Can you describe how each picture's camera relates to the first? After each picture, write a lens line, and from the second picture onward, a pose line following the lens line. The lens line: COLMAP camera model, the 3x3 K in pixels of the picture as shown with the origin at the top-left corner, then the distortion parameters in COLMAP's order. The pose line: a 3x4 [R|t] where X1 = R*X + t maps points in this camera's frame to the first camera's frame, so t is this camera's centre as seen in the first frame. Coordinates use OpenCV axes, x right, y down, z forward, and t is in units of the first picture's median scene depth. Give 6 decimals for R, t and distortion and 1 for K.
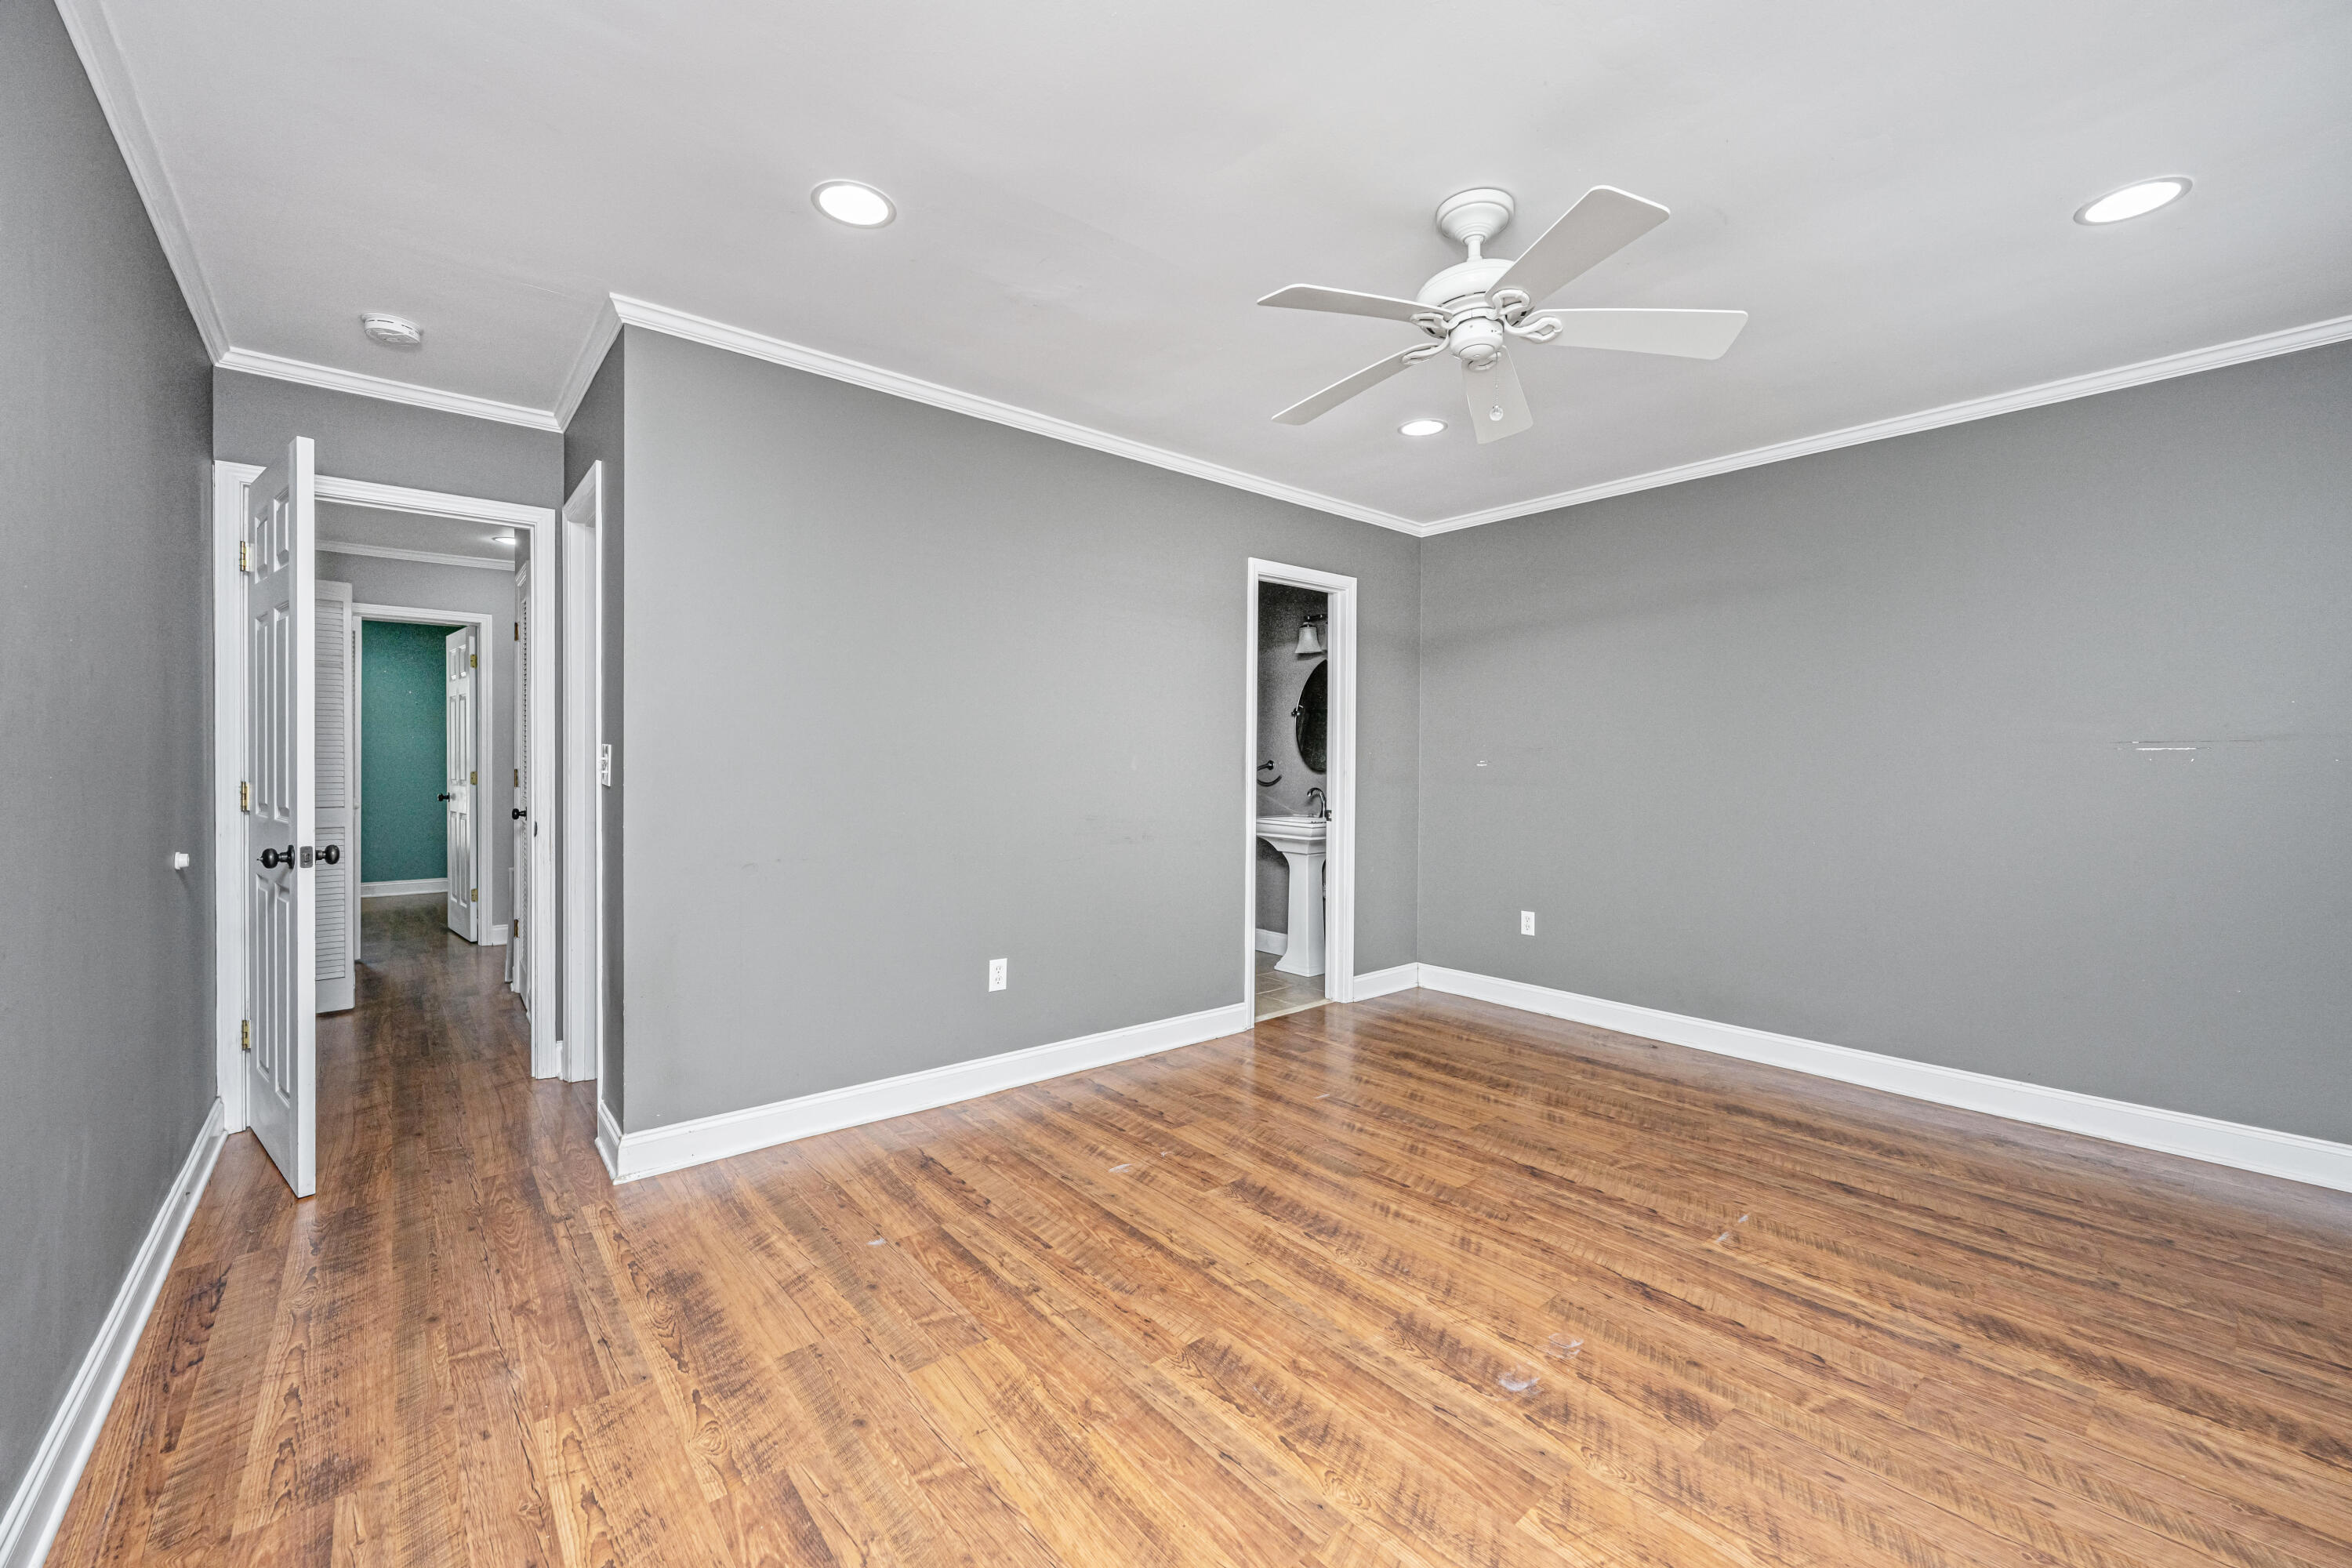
lens RADIAL K [[948.4, 0, 1181.5], [0, 948.4, 781.4], [0, 0, 1]] dist [-0.000643, 0.000109]
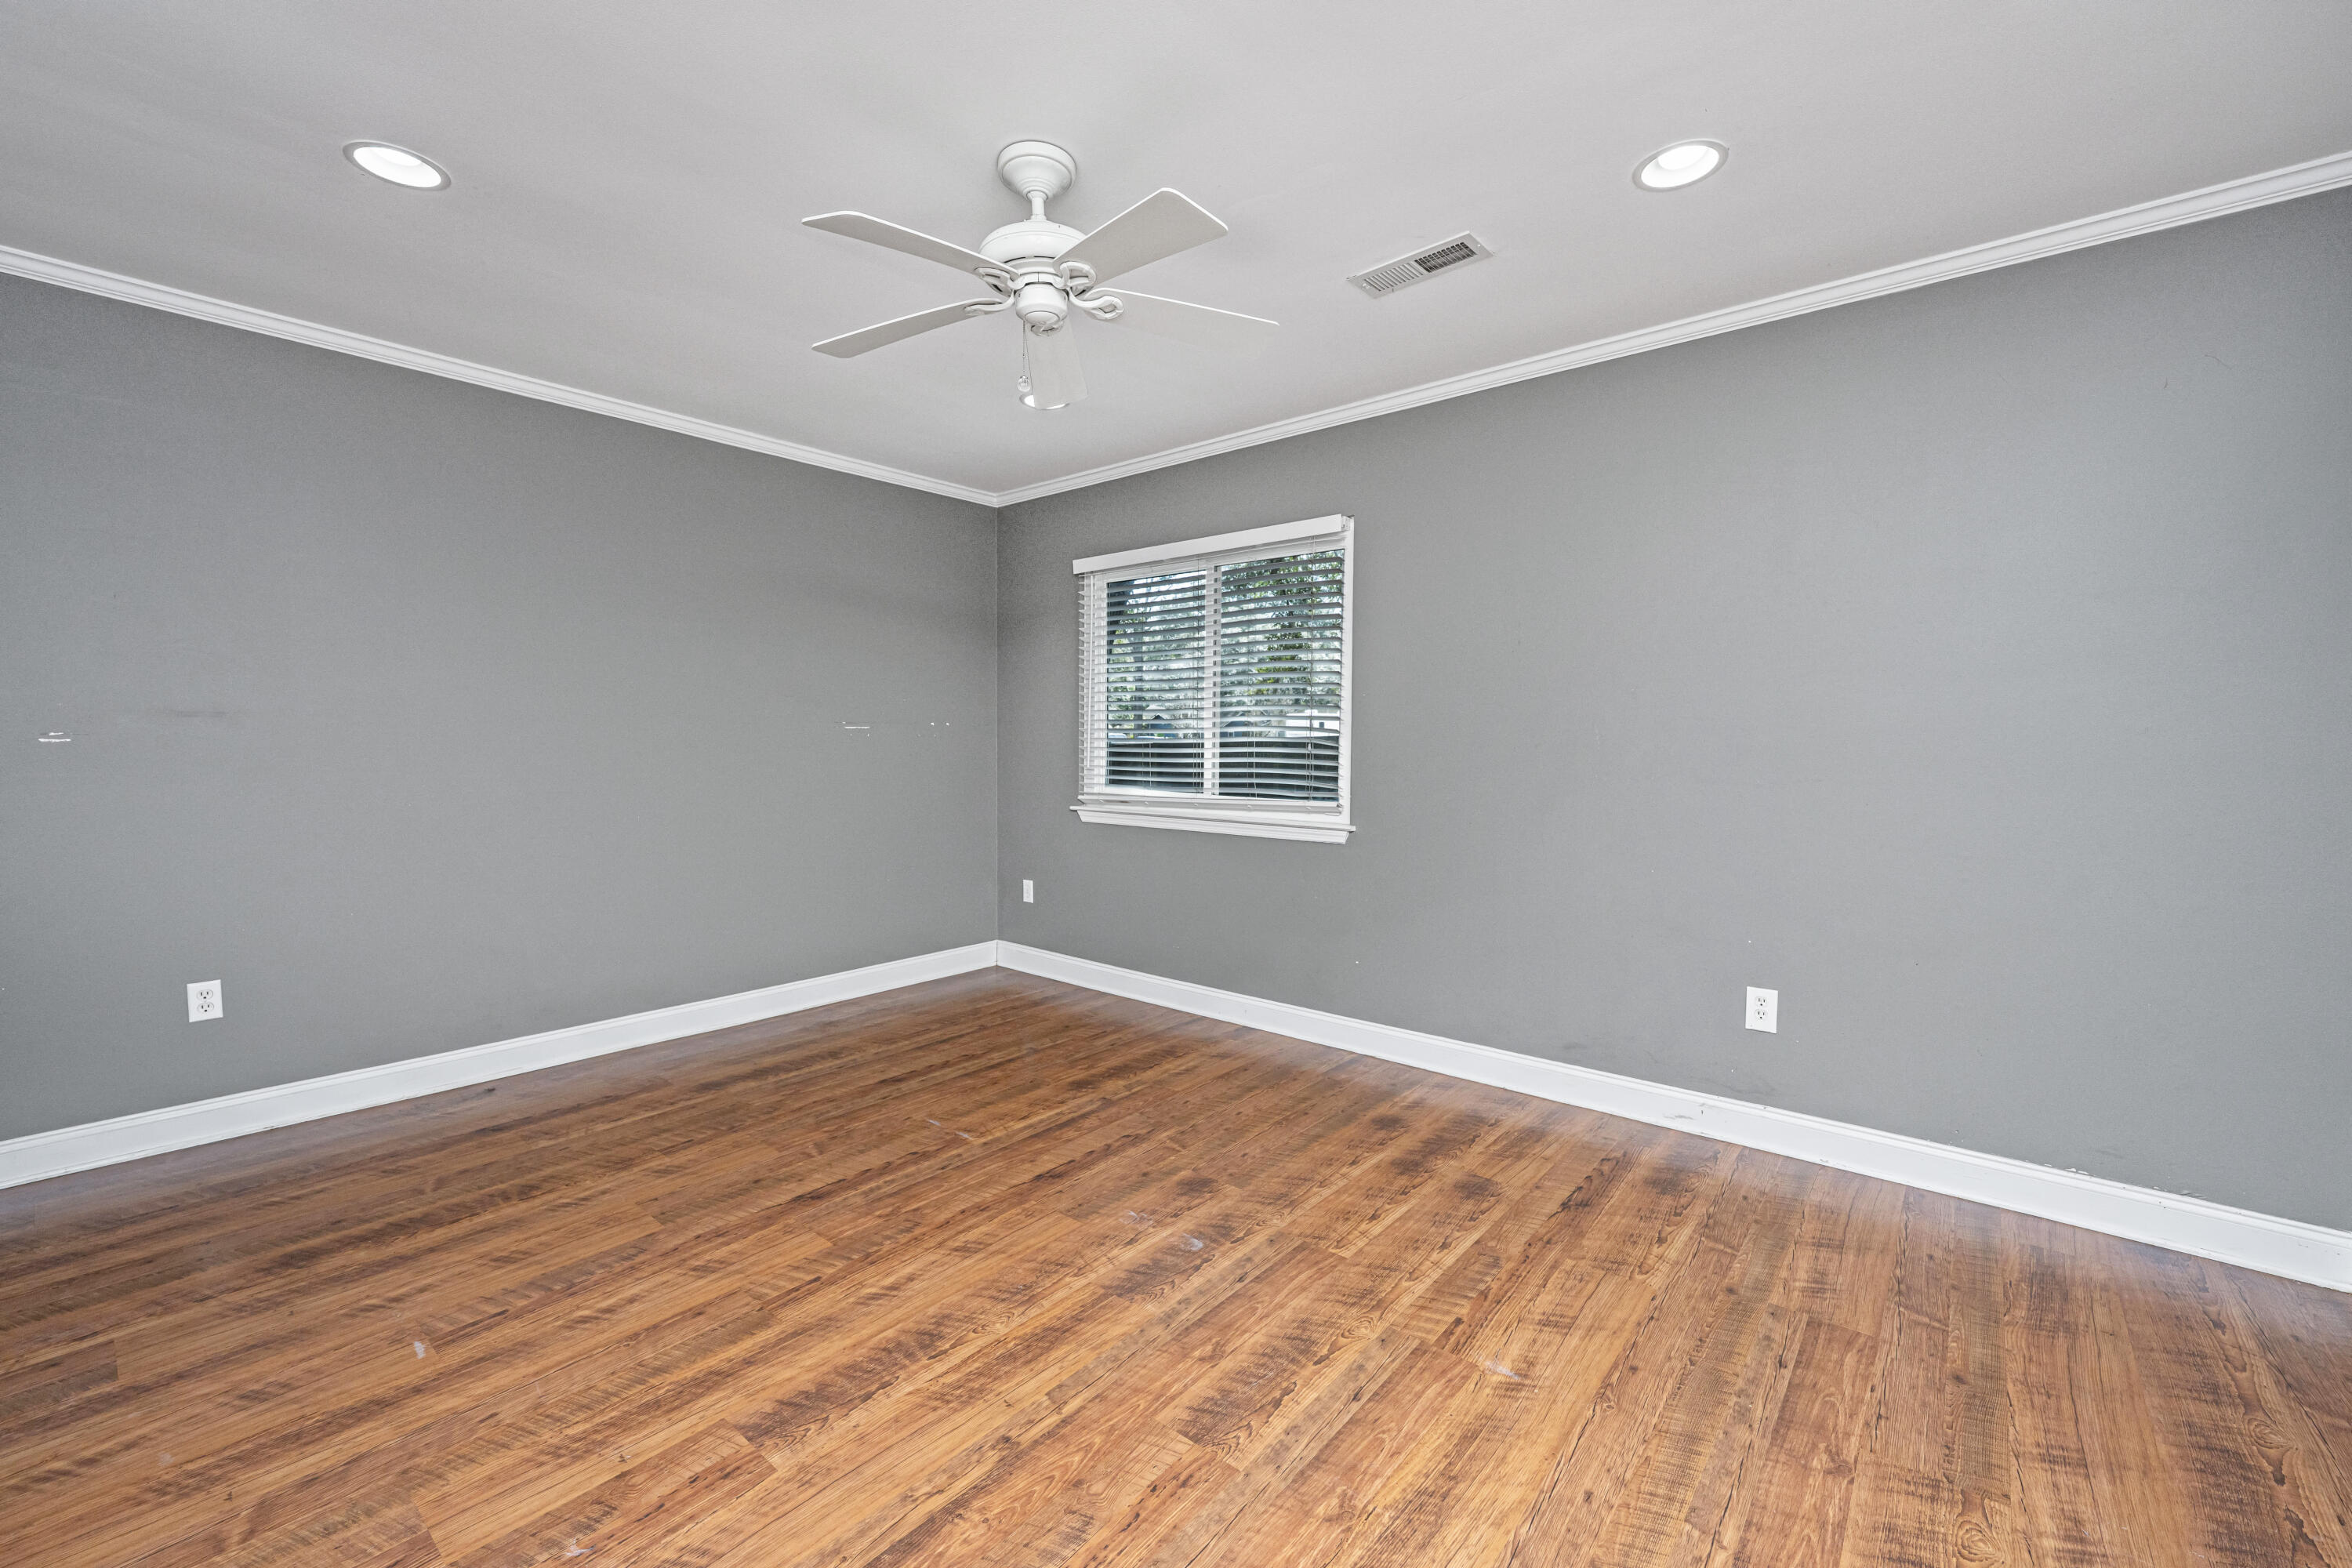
lens RADIAL K [[948.4, 0, 1182.2], [0, 948.4, 777.2], [0, 0, 1]] dist [-0.000643, 0.000109]
pose [[-0.170083, -0.043121, 0.984486, -0.642116], [0.016241, 0.998784, 0.046553, -0.021451], [-0.985296, 0.023906, -0.169176, 0.933203]]
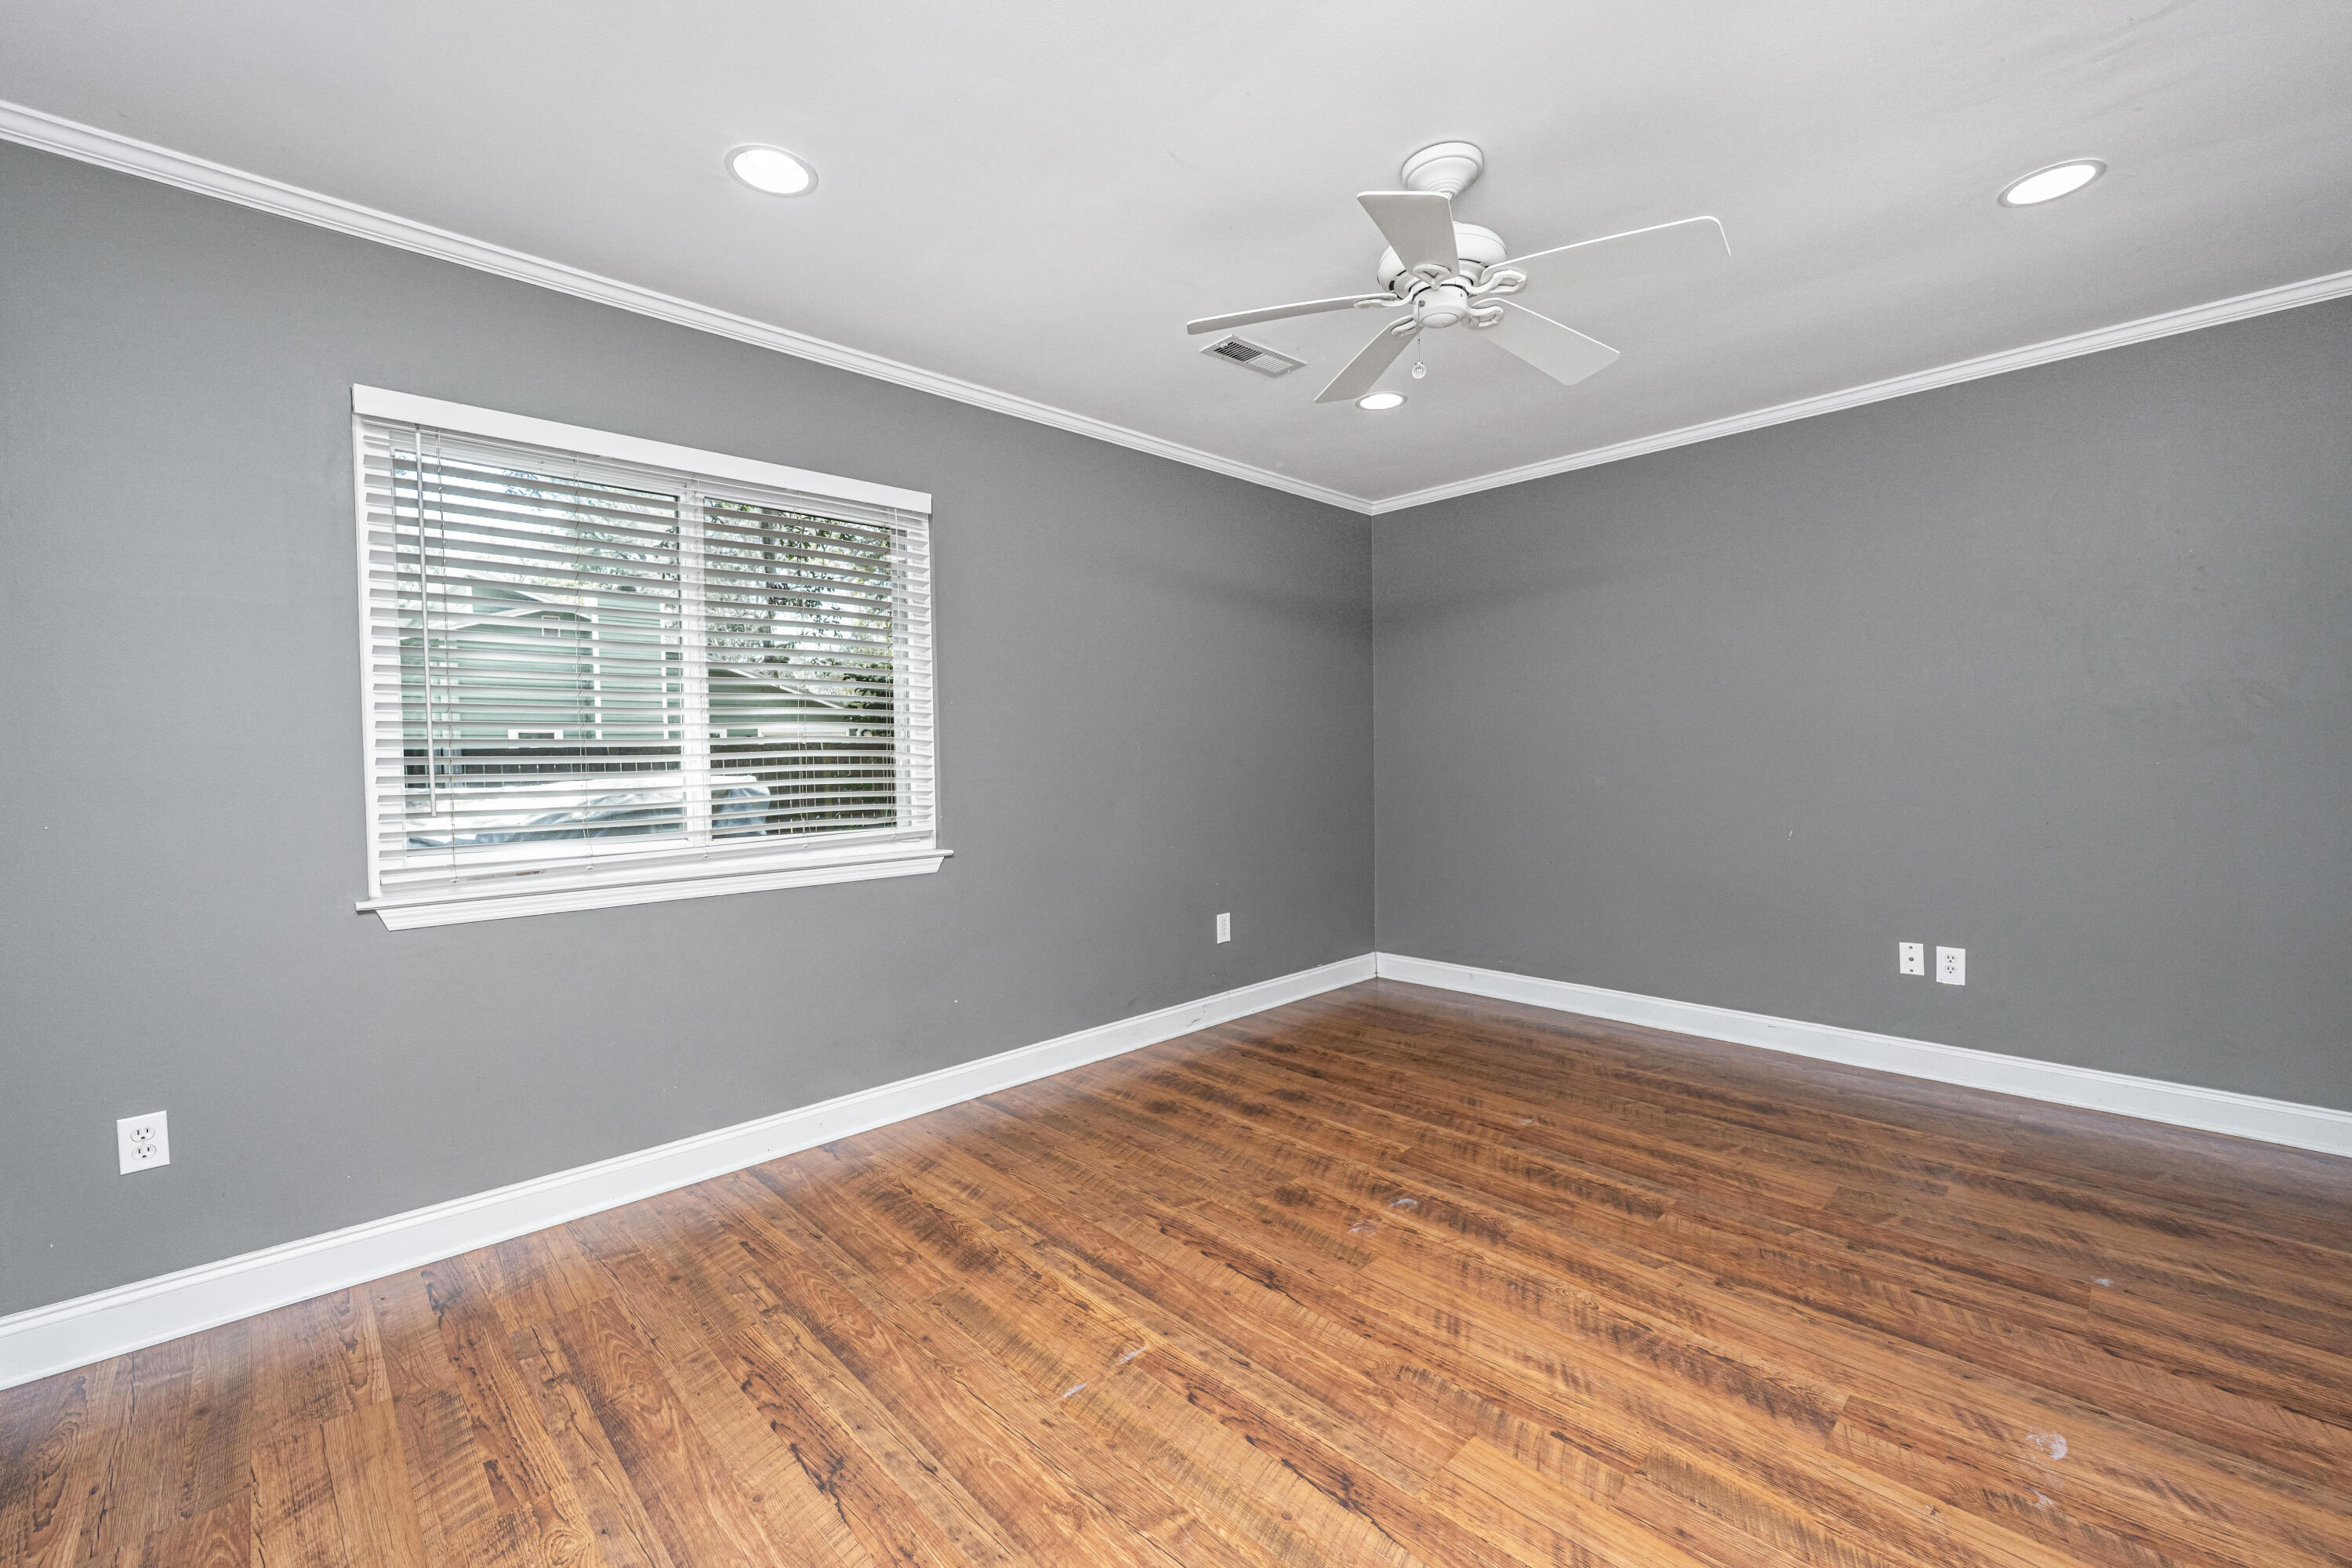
lens RADIAL K [[948.4, 0, 1176.8], [0, 948.4, 776.9], [0, 0, 1]] dist [-0.000643, 0.000109]
pose [[-0.998329, 0.010640, -0.056804, 0.581114], [0.007865, 0.998775, 0.048859, -0.035252], [0.057254, 0.048331, -0.997189, 1.784795]]
